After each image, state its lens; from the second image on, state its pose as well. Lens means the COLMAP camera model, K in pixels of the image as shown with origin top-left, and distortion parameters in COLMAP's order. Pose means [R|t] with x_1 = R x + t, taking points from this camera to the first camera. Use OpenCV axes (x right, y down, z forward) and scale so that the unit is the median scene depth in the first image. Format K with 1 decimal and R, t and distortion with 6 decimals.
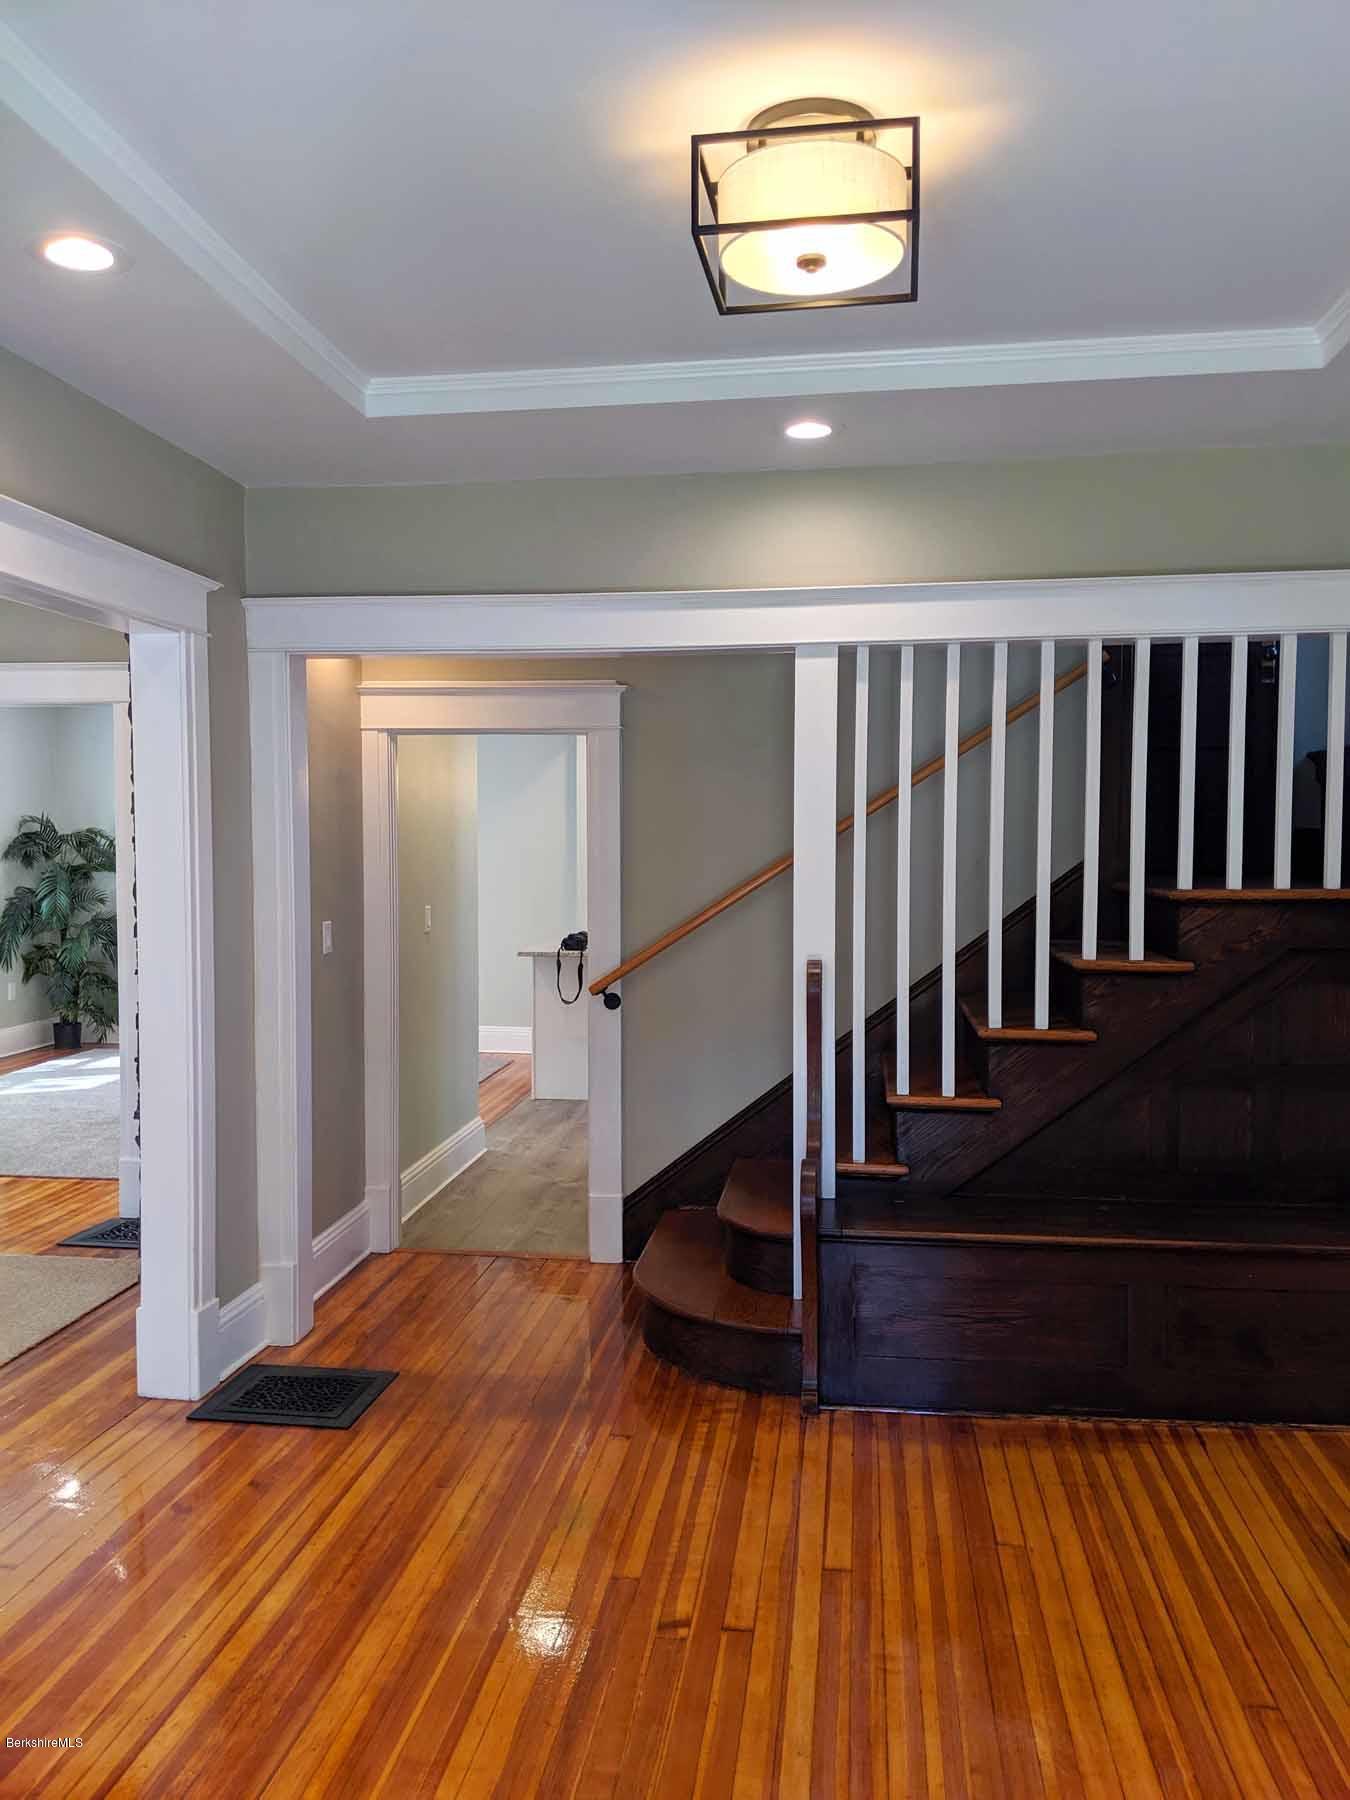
lens RADIAL K [[1421.9, 0, 675.0], [0, 1421.9, 900.0], [0, 0, 1]] dist [0.111798, -0.132469]
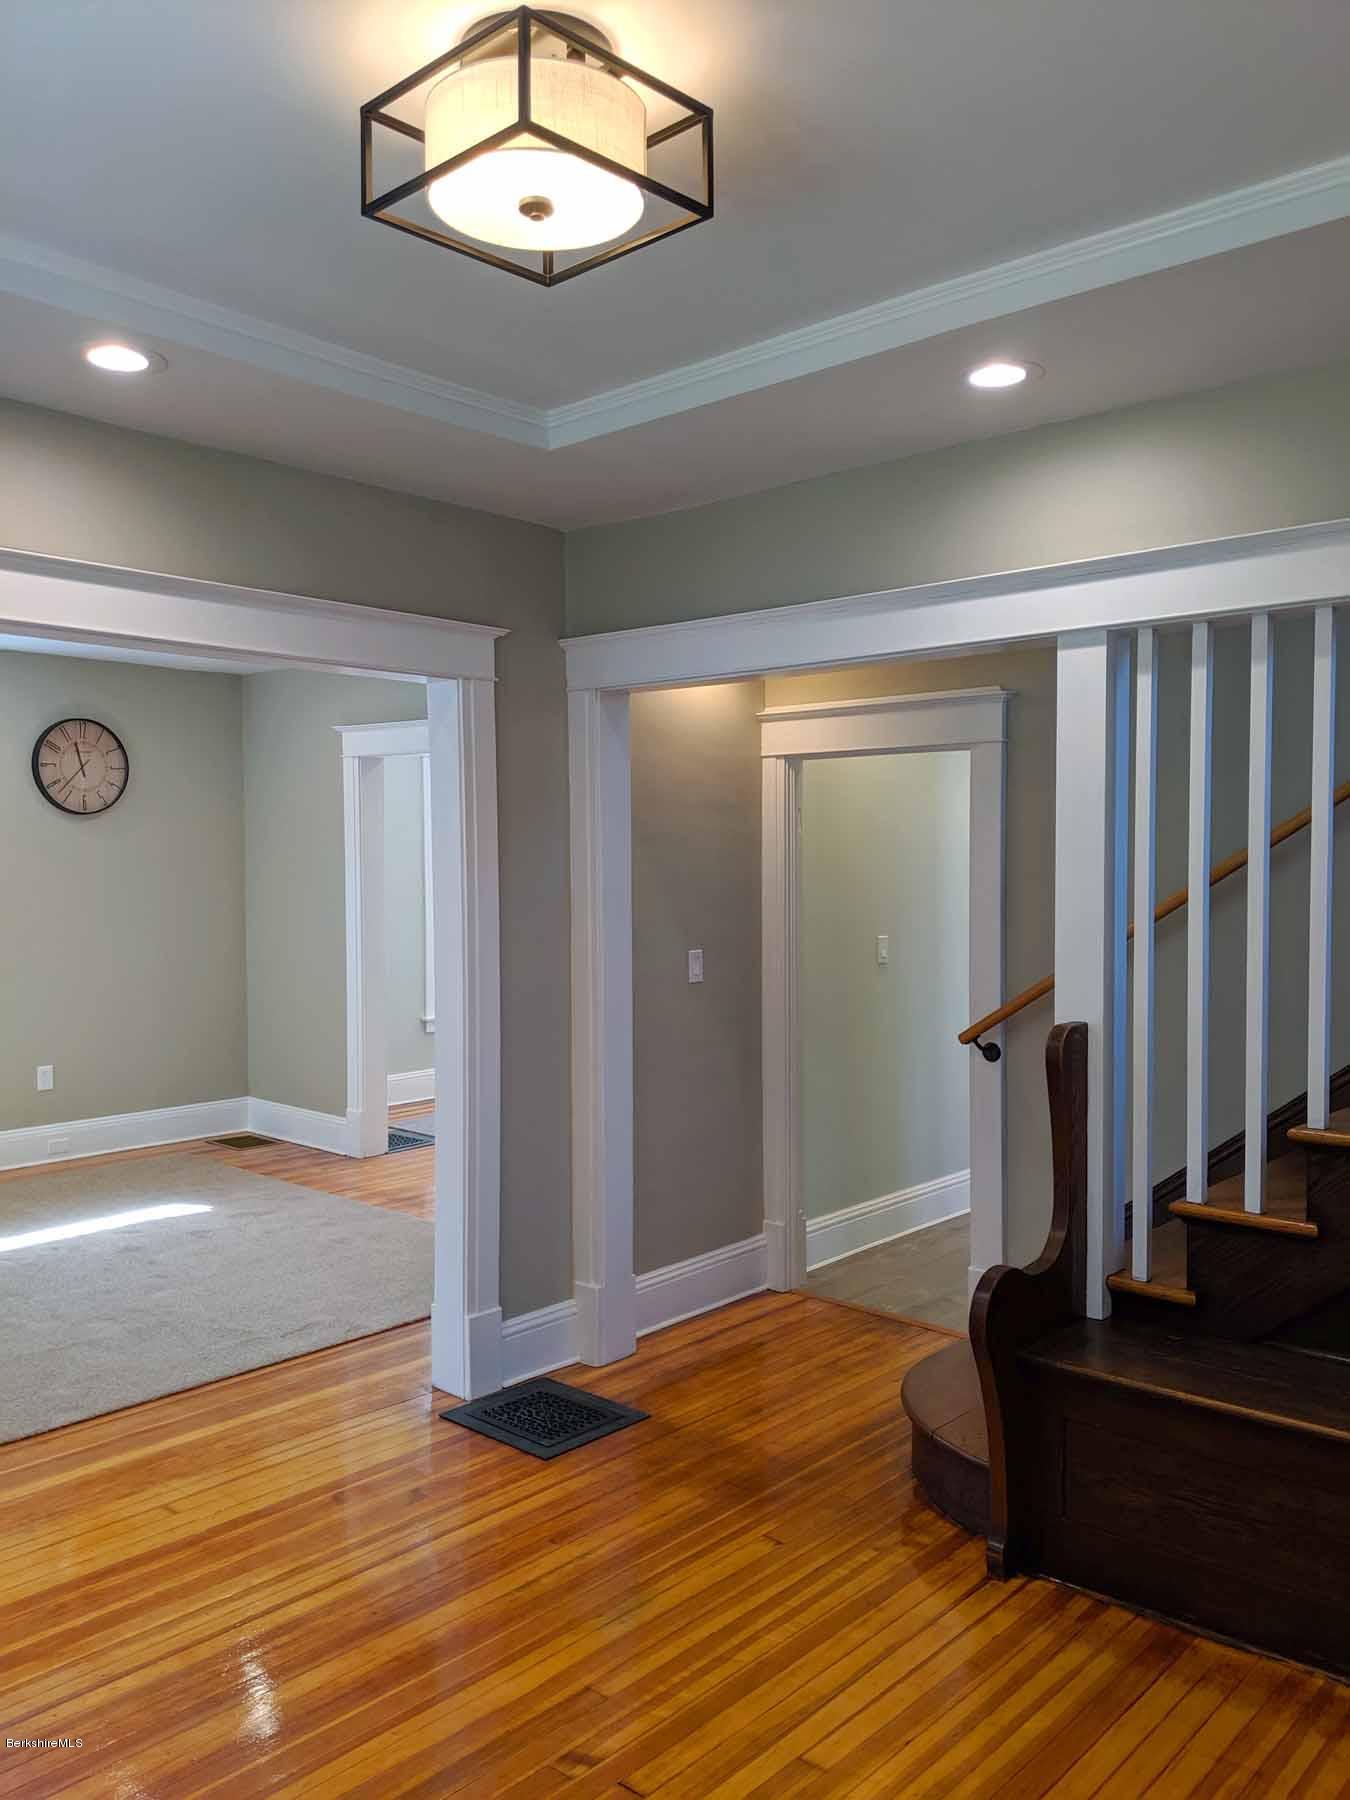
lens RADIAL K [[1429.8, 0, 678.2], [0, 1429.8, 925.3], [0, 0, 1]] dist [0.107359, -0.143498]
pose [[0.826741, 0.019621, -0.562241, 0.372408], [-0.015302, 0.999806, 0.012391, -0.019220], [0.562375, -0.001640, 0.826881, 0.196904]]
